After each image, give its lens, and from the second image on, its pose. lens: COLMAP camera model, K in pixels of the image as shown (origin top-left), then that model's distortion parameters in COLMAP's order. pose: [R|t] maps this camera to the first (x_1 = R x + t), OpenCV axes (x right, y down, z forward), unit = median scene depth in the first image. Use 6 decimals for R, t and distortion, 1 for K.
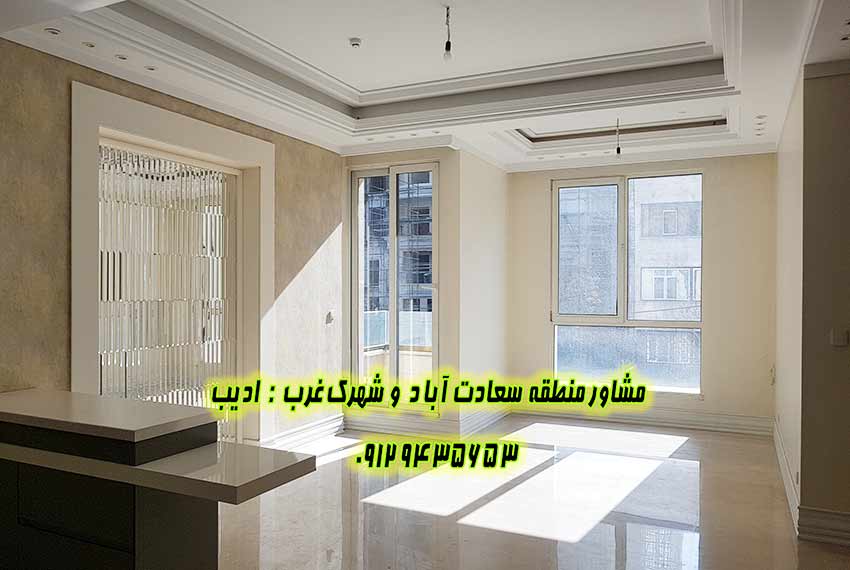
lens RADIAL K [[659.0, 0, 423.6], [0, 659.0, 288.2], [0, 0, 1]] dist [0.014109, -0.018217]
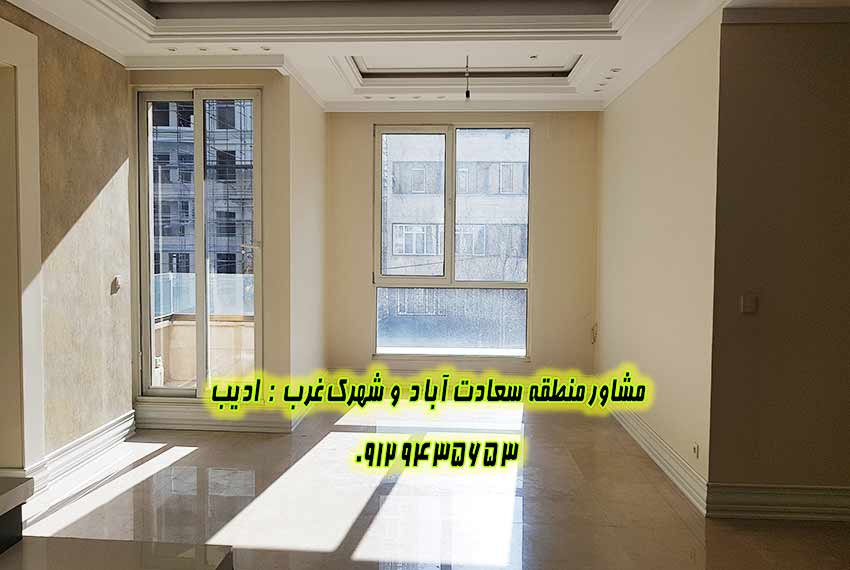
lens RADIAL K [[659.0, 0, 418.3], [0, 659.0, 272.2], [0, 0, 1]] dist [0.014109, -0.018217]
pose [[0.929004, -0.009149, 0.369956, -0.098155], [-0.007736, 0.998996, 0.044132, -0.005903], [-0.369988, -0.043861, 0.928001, 0.176460]]
